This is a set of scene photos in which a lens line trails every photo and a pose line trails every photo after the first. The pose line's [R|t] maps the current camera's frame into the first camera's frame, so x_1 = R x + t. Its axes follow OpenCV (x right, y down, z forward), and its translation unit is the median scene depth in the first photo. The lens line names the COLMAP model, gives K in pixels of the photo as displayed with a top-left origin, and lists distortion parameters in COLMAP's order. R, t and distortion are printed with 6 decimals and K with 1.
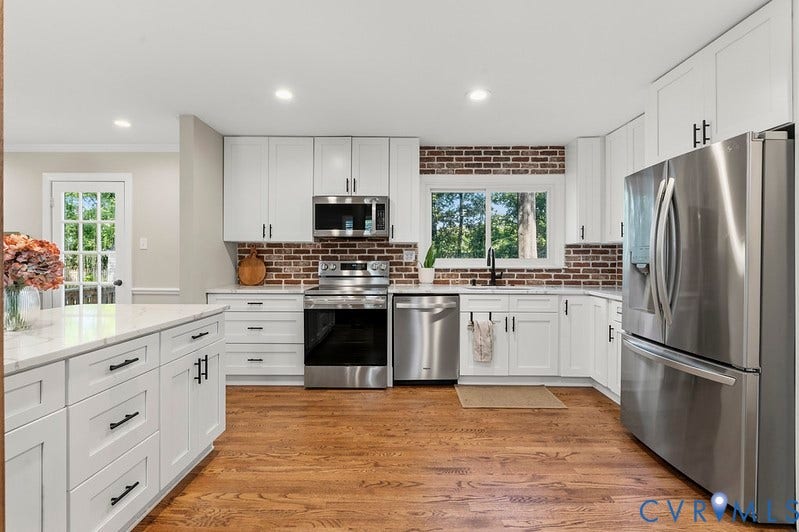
lens RADIAL K [[371.5, 0, 399.5], [0, 371.5, 266.0], [0, 0, 1]] dist [-0.019113, -0.000054]
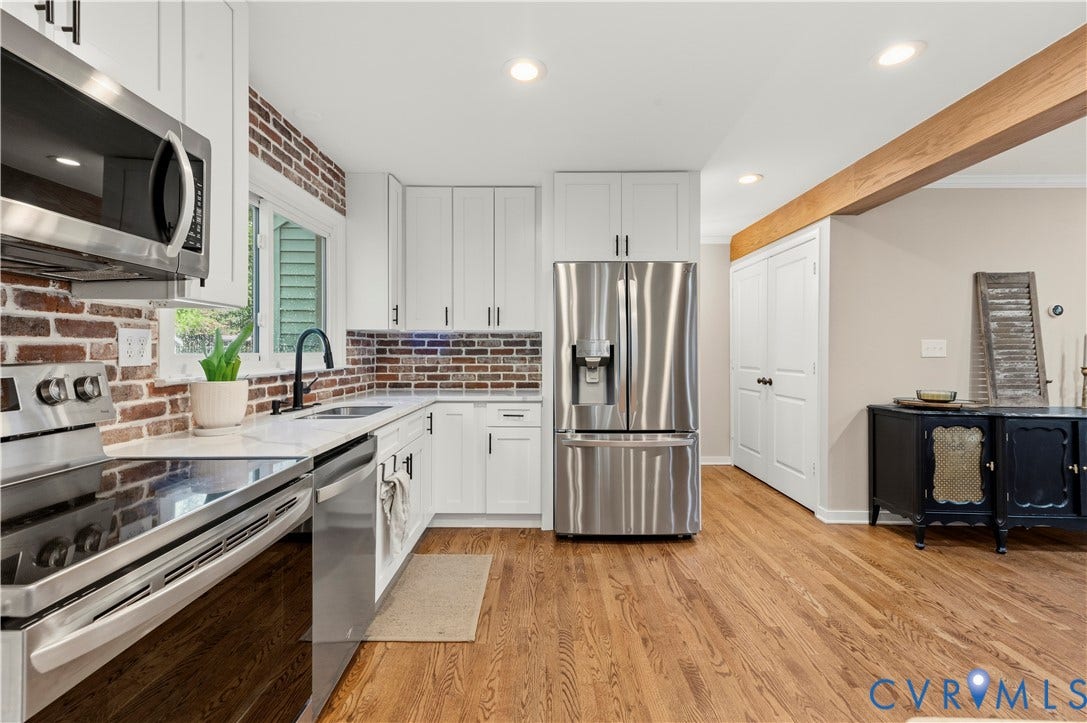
lens RADIAL K [[473.5, 0, 544.2], [0, 473.5, 351.4], [0, 0, 1]] dist [0.001550, 0.000200]
pose [[-0.019678, -0.001369, 0.999805, -0.529698], [0.021082, 0.999776, 0.001783, -0.023833], [-0.999584, 0.021113, -0.019645, 0.973084]]
